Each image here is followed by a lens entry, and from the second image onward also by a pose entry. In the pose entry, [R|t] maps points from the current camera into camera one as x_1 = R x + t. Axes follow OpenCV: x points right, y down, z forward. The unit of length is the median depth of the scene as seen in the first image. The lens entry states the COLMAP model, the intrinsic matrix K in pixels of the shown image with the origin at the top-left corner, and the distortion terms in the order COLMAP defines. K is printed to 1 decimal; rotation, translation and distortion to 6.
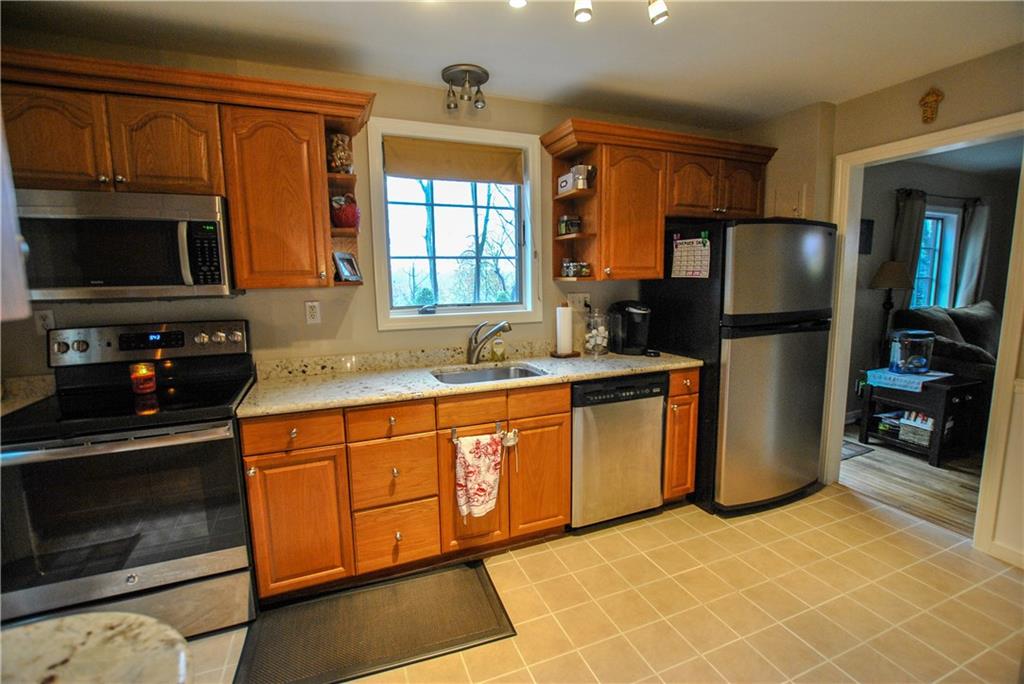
lens RADIAL K [[452.6, 0, 519.6], [0, 452.6, 344.2], [0, 0, 1]] dist [-0.028966, 0.001526]
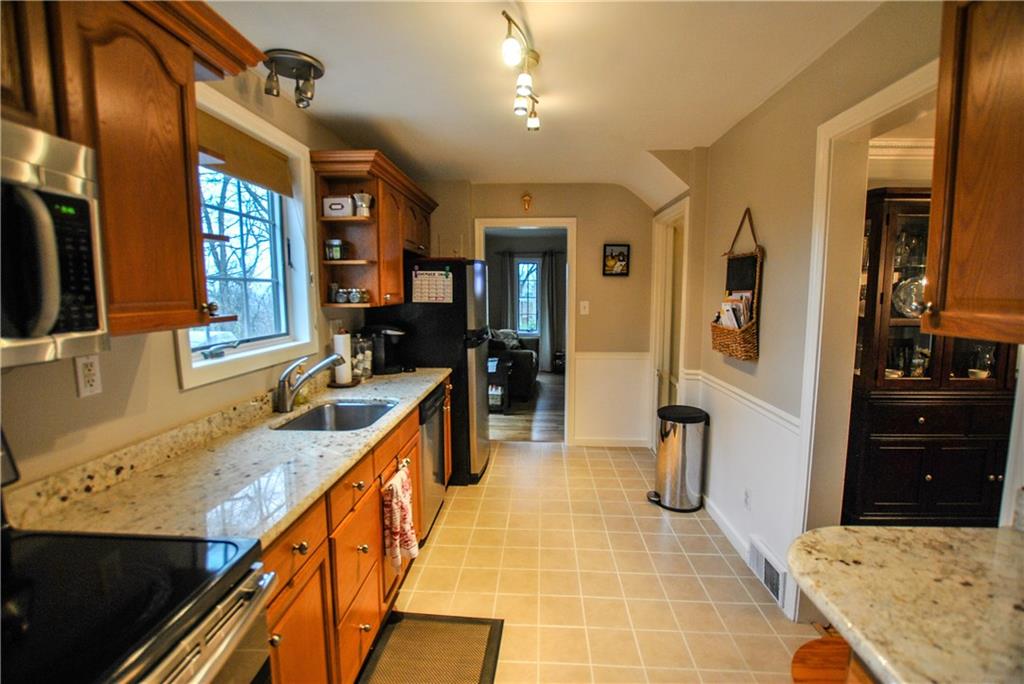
lens RADIAL K [[452.6, 0, 512.0], [0, 452.6, 343.5], [0, 0, 1]] dist [-0.028966, 0.001526]
pose [[0.431527, -0.090592, 0.897540, -0.638459], [0.125651, 0.991282, 0.039642, -0.058980], [-0.893307, 0.095670, 0.439148, 0.279901]]
